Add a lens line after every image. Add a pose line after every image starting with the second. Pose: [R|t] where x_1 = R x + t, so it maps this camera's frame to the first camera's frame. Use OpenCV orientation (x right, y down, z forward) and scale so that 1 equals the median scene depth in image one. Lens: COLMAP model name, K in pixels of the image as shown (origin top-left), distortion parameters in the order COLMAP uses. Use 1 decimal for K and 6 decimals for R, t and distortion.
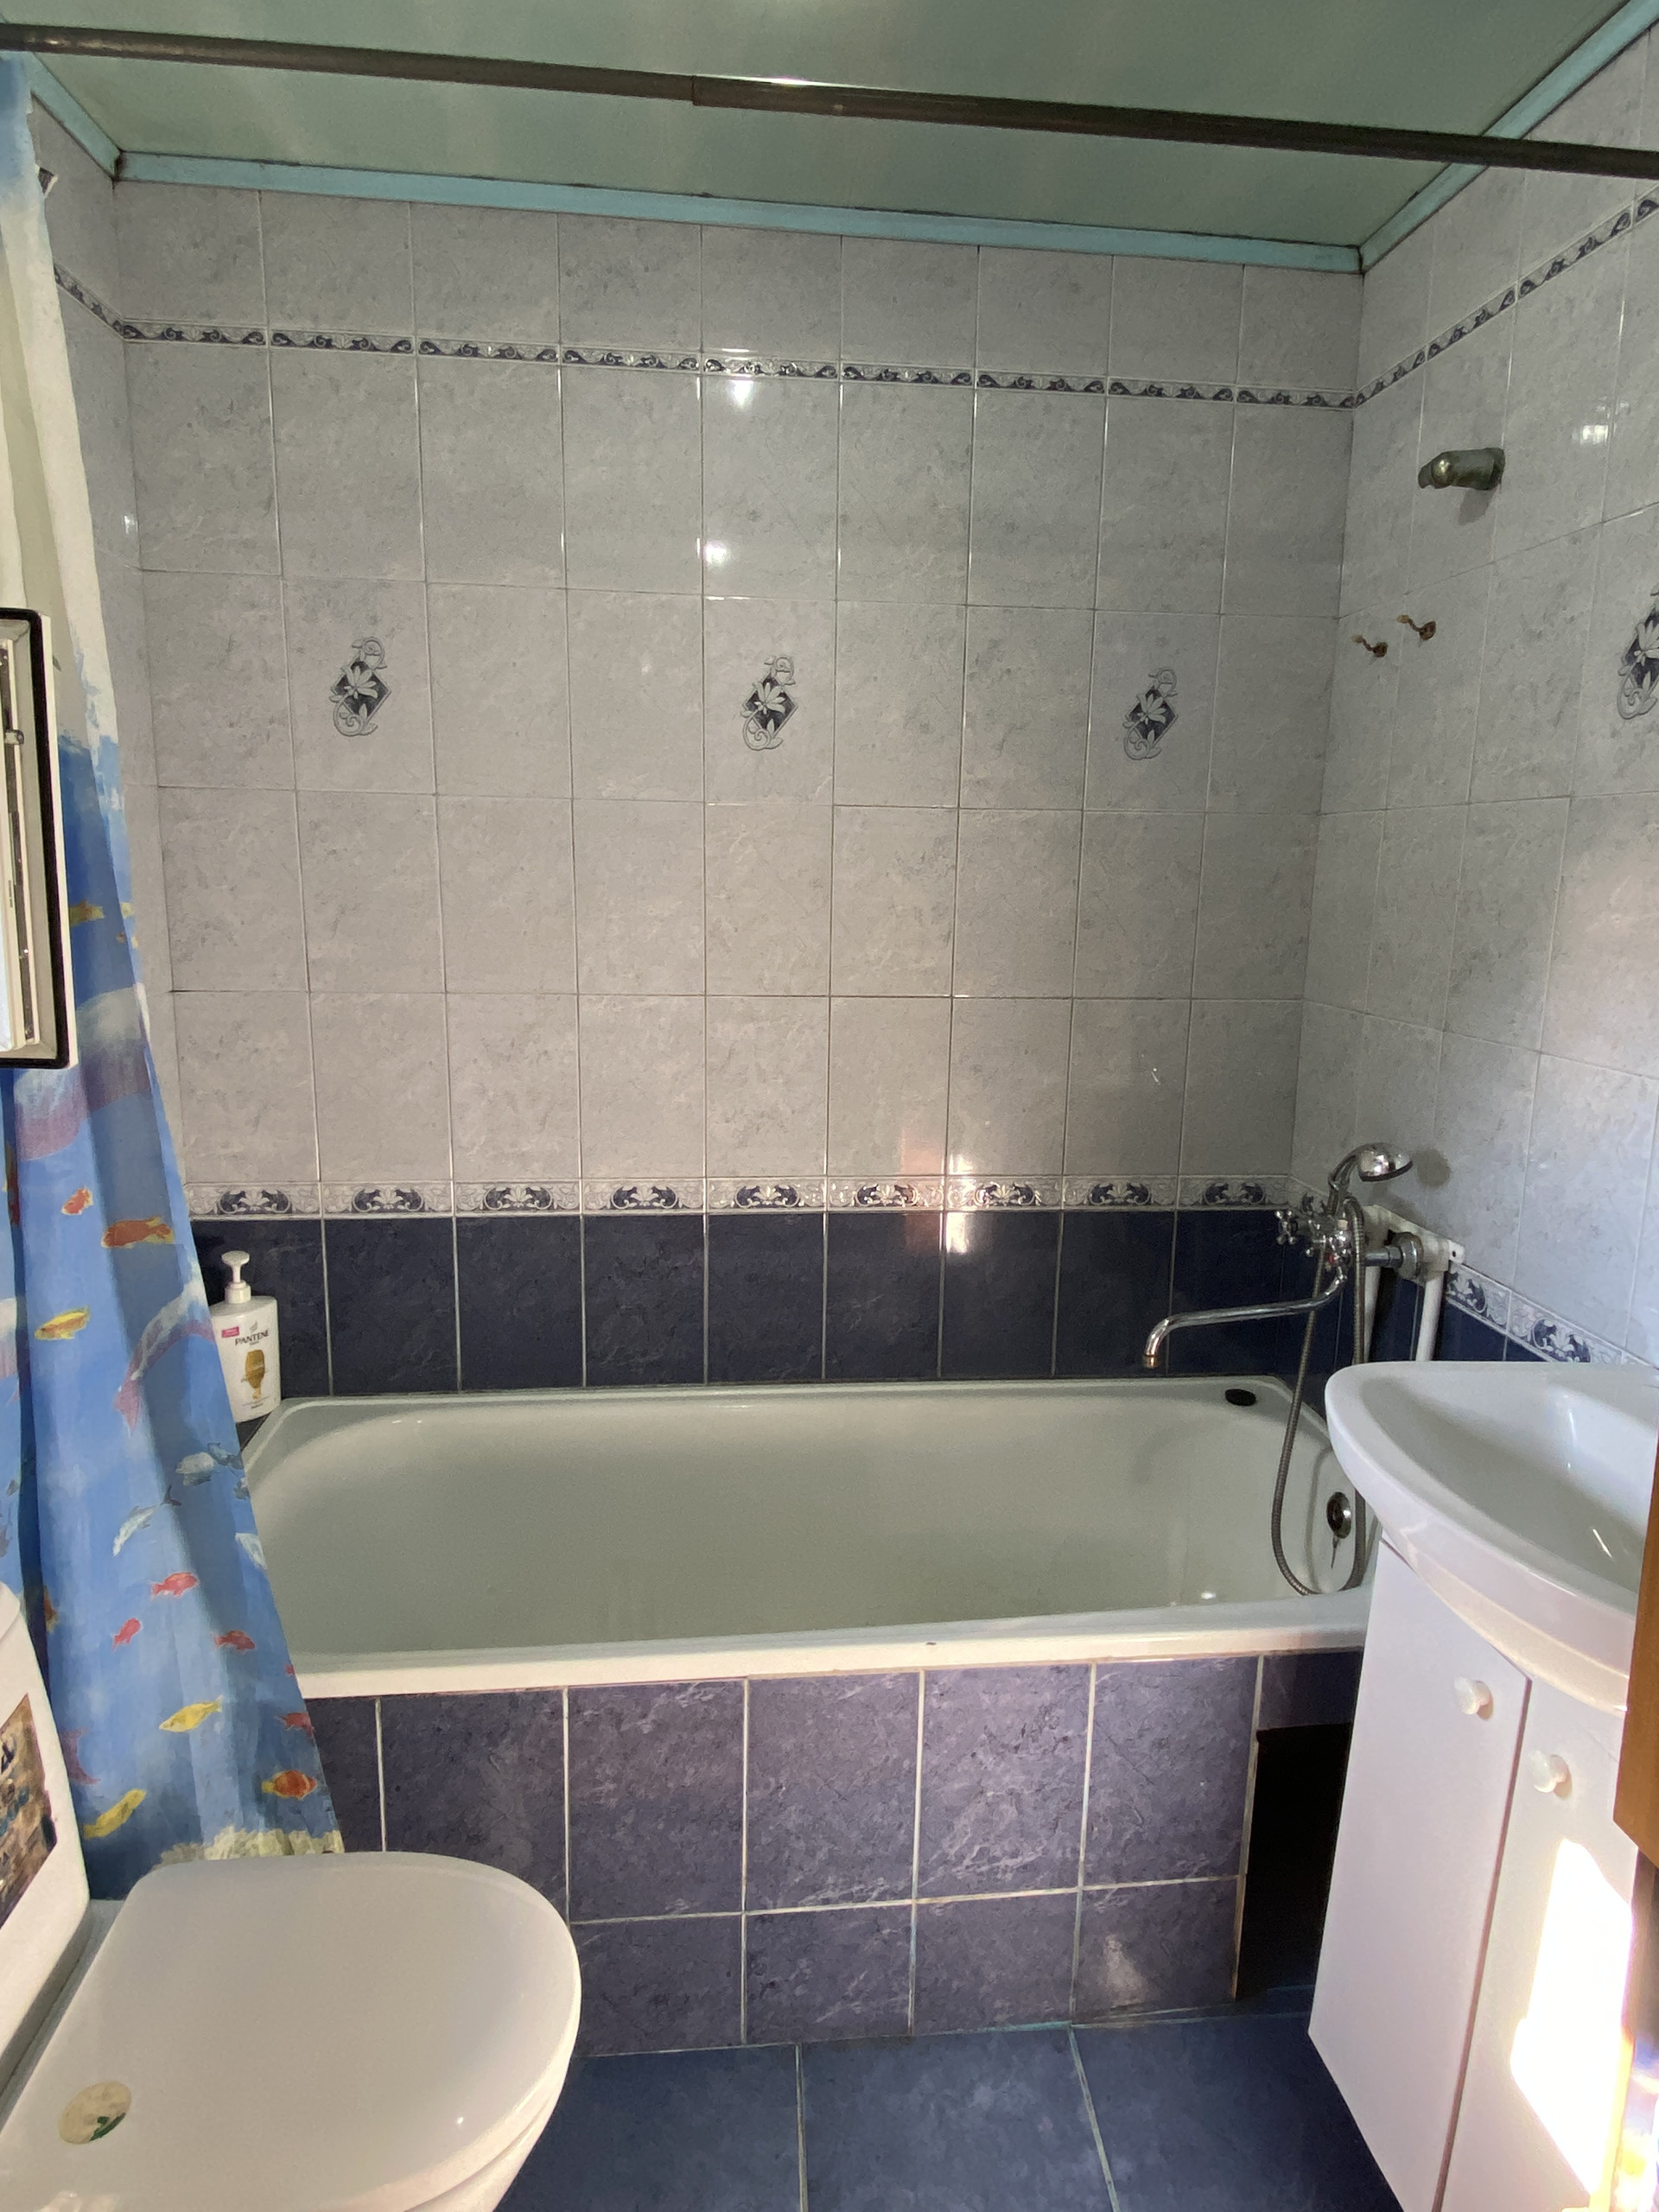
lens RADIAL K [[1219.0, 0, 834.8], [0, 1219.0, 1102.9], [0, 0, 1]] dist [0.005953, 0.000345]
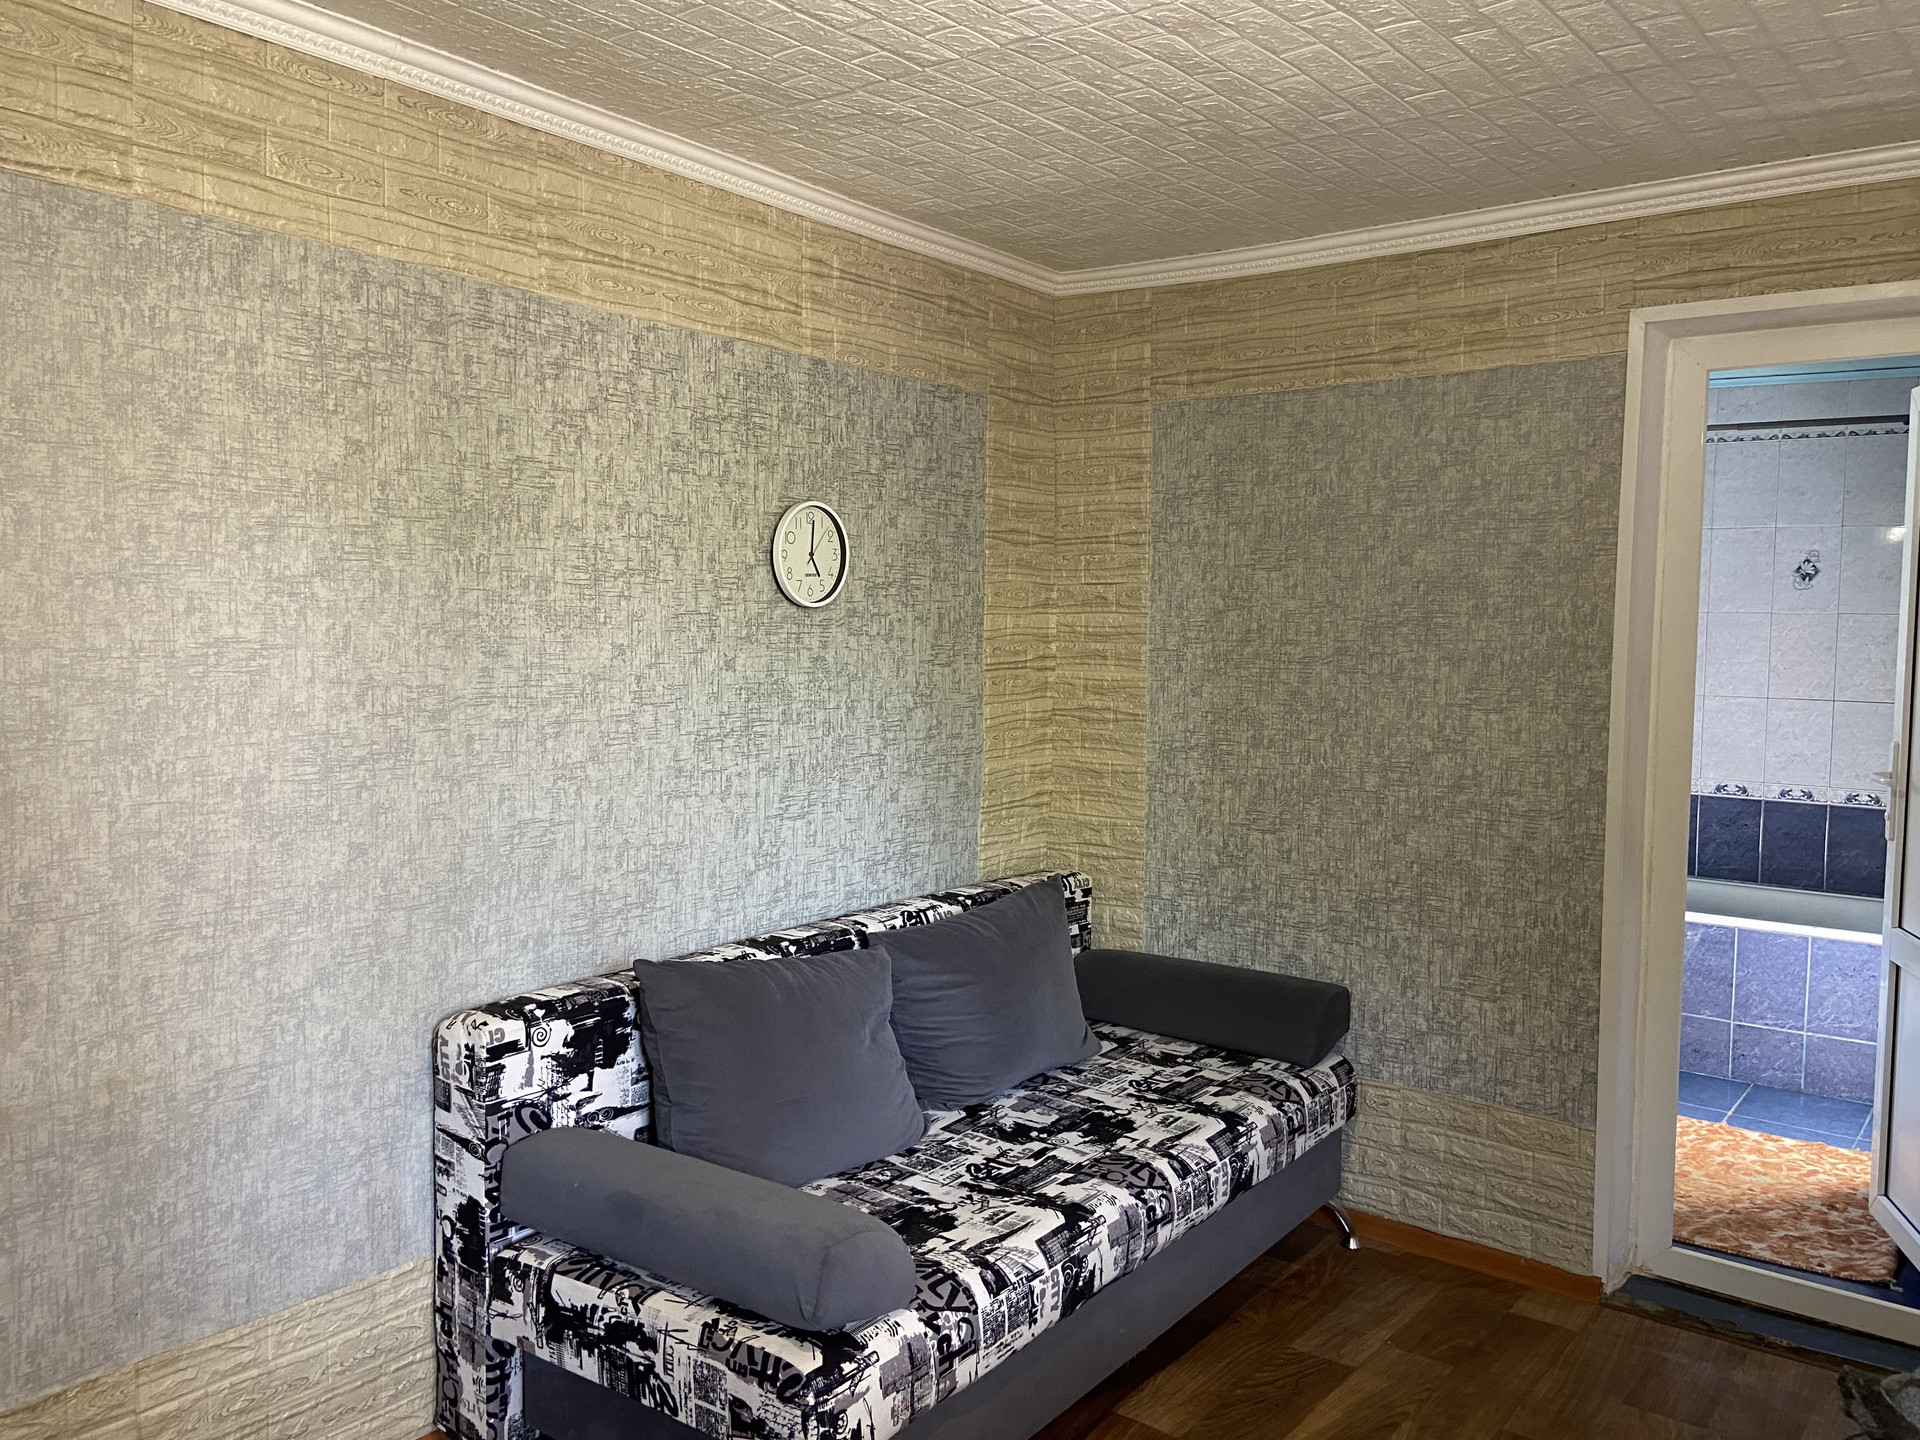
lens RADIAL K [[1520.2, 0, 958.5], [0, 1520.2, 721.6], [0, 0, 1]] dist [0.034090, -0.001175]
pose [[0.751045, 0.043532, -0.658815, 0.652777], [-0.120789, 0.990043, -0.072280, 0.346338], [0.649108, 0.133863, 0.748825, -2.115287]]
